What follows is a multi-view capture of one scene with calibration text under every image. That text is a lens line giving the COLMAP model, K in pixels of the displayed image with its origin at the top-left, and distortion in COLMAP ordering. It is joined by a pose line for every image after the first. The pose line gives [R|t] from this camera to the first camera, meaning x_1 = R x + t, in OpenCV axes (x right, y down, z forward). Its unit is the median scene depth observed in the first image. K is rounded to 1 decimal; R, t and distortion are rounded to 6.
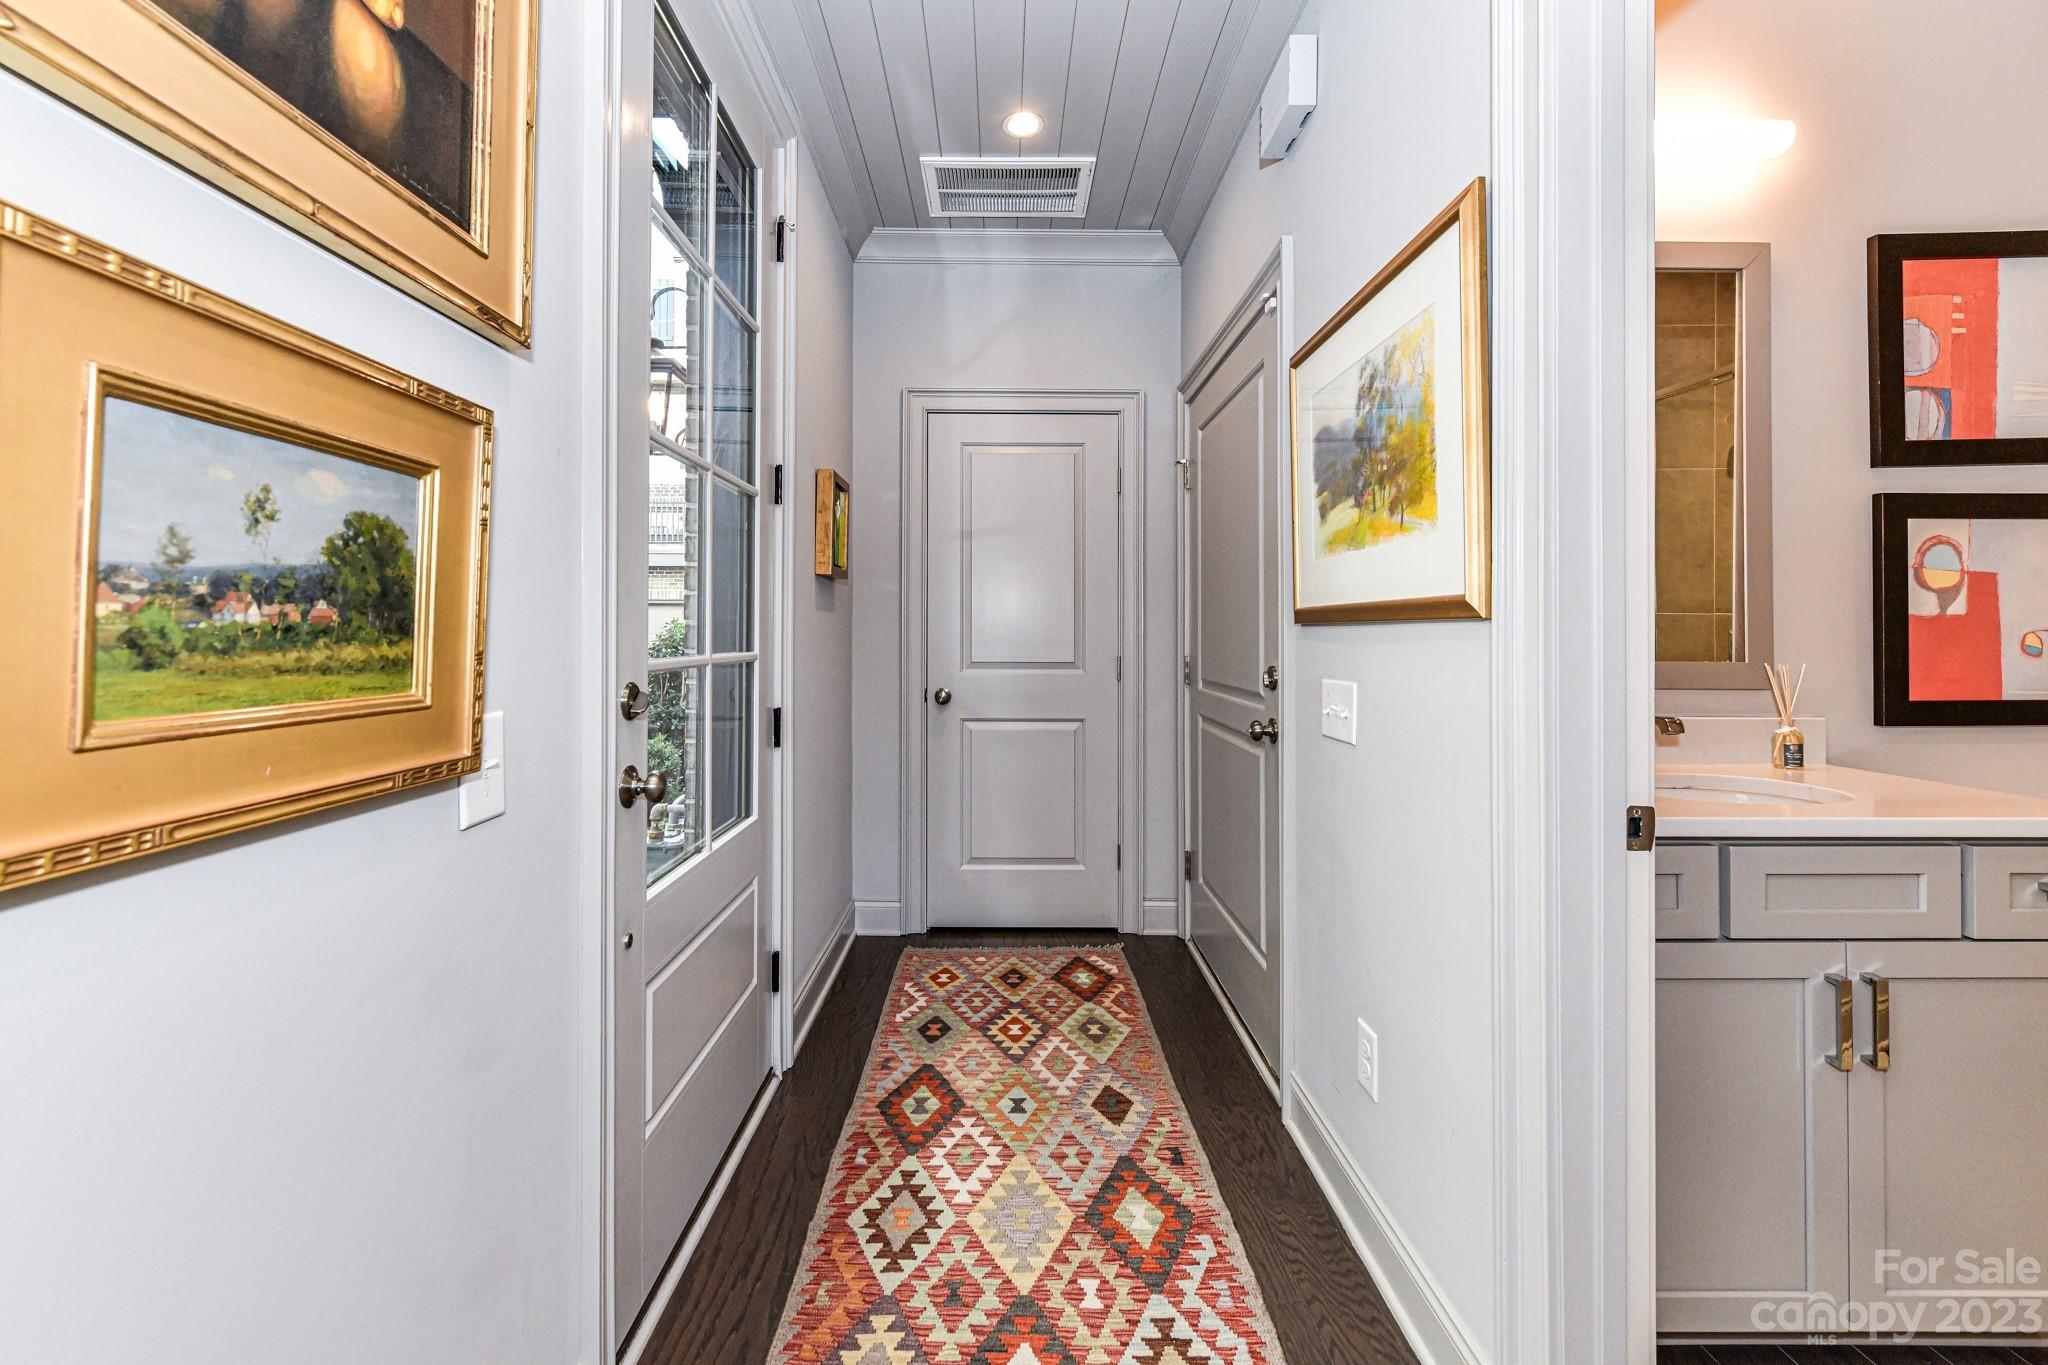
lens RADIAL K [[819.2, 0, 1004.4], [0, 819.2, 625.5], [0, 0, 1]] dist [0.000727, -0.000734]
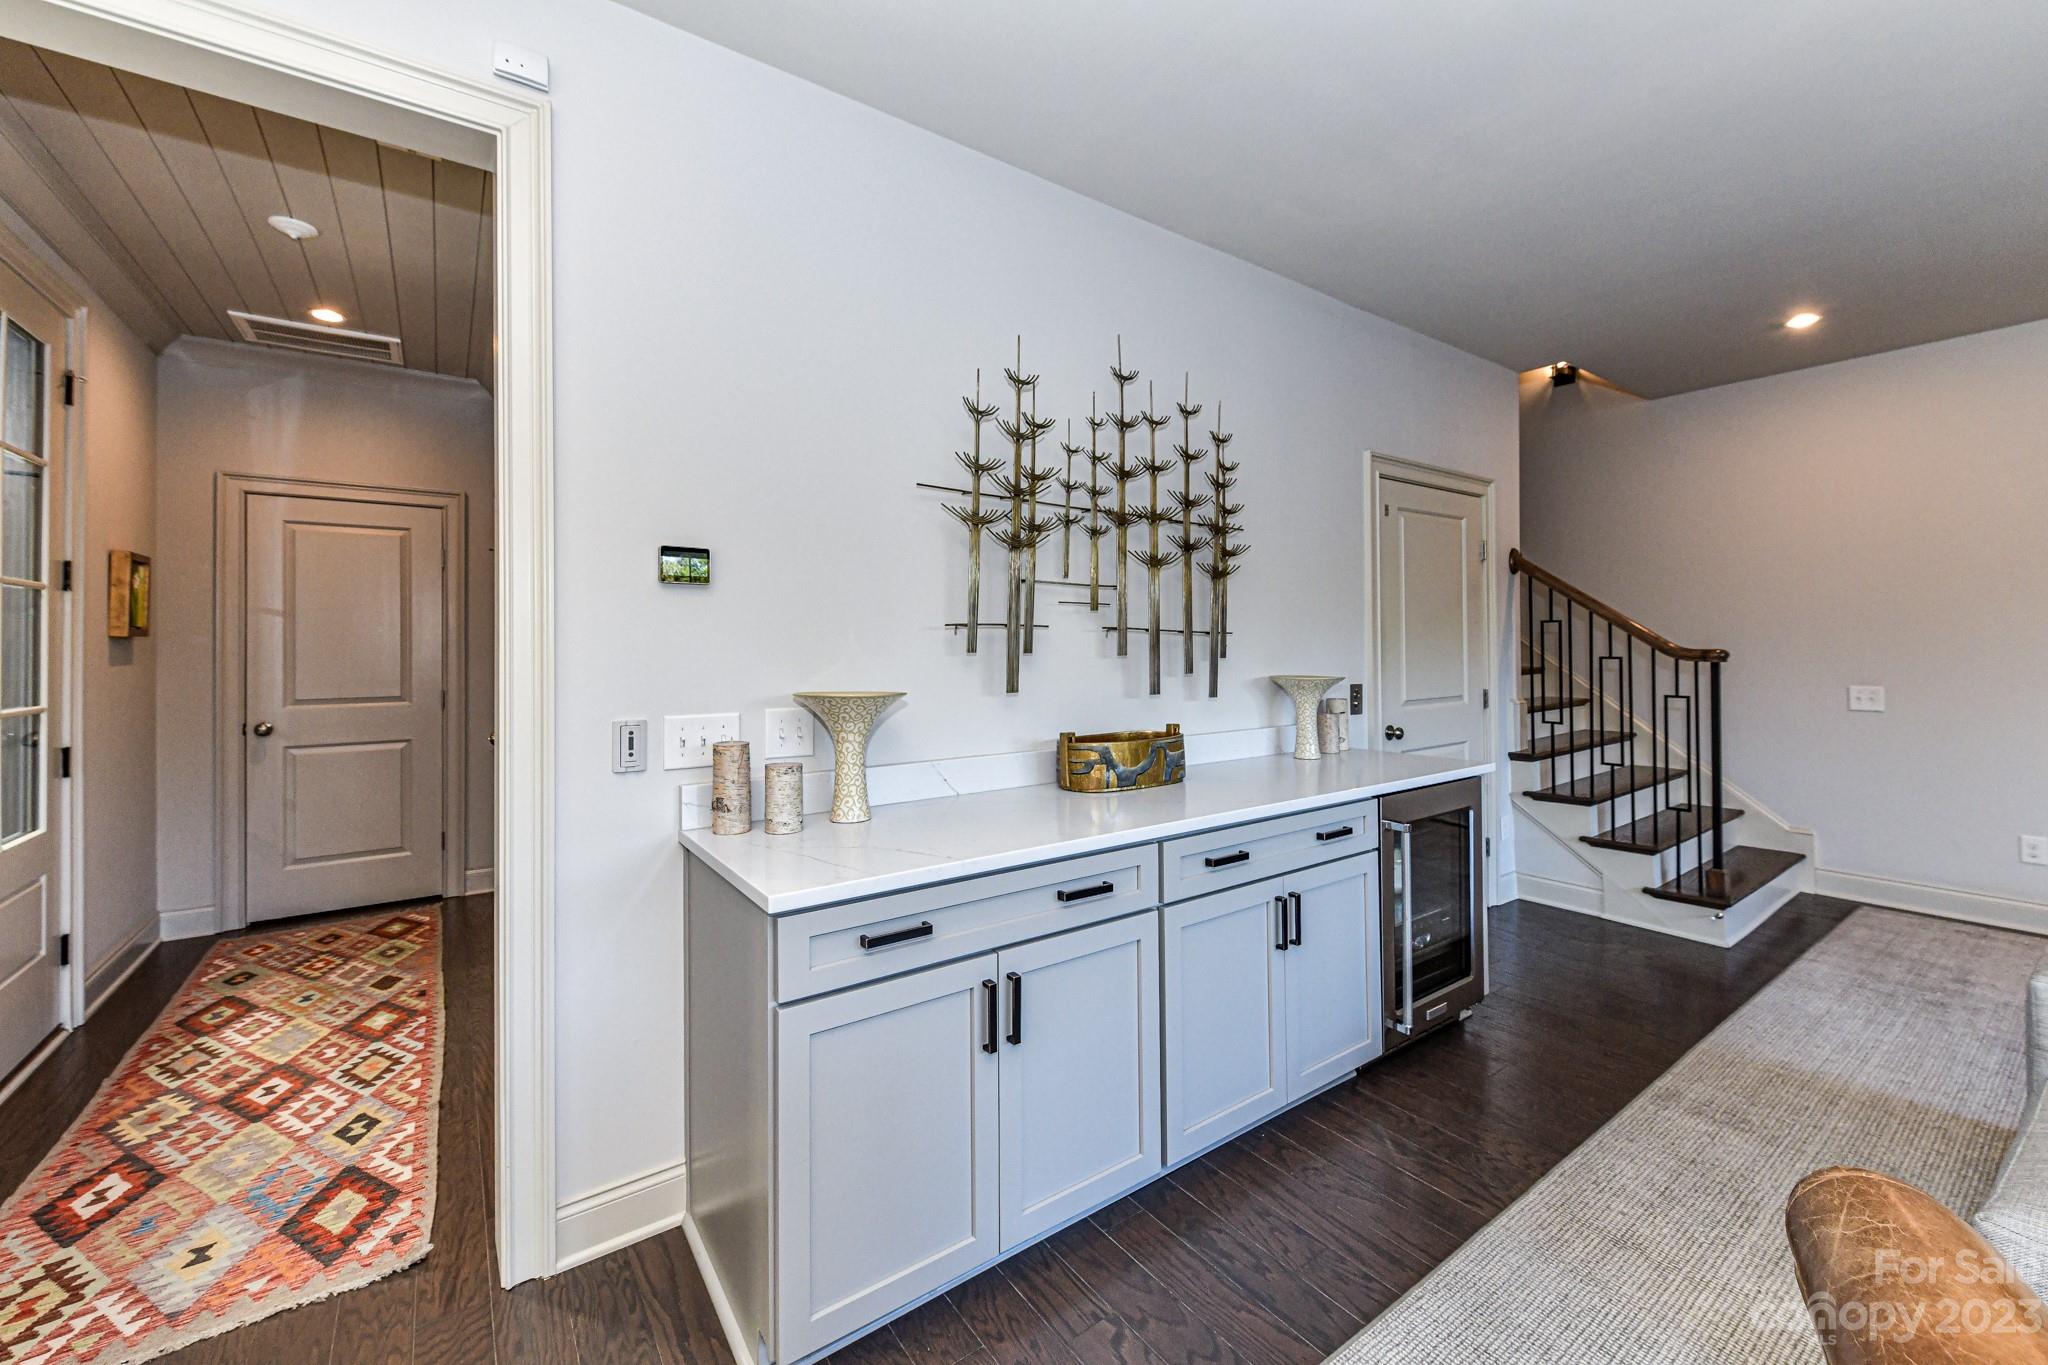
lens RADIAL K [[819.2, 0, 1034.6], [0, 819.2, 639.2], [0, 0, 1]] dist [0.000727, -0.000734]
pose [[0.814590, -0.000186, 0.580038, 0.233359], [-0.002731, 0.999988, 0.004156, -0.085155], [-0.580031, -0.004970, 0.814579, -1.001910]]
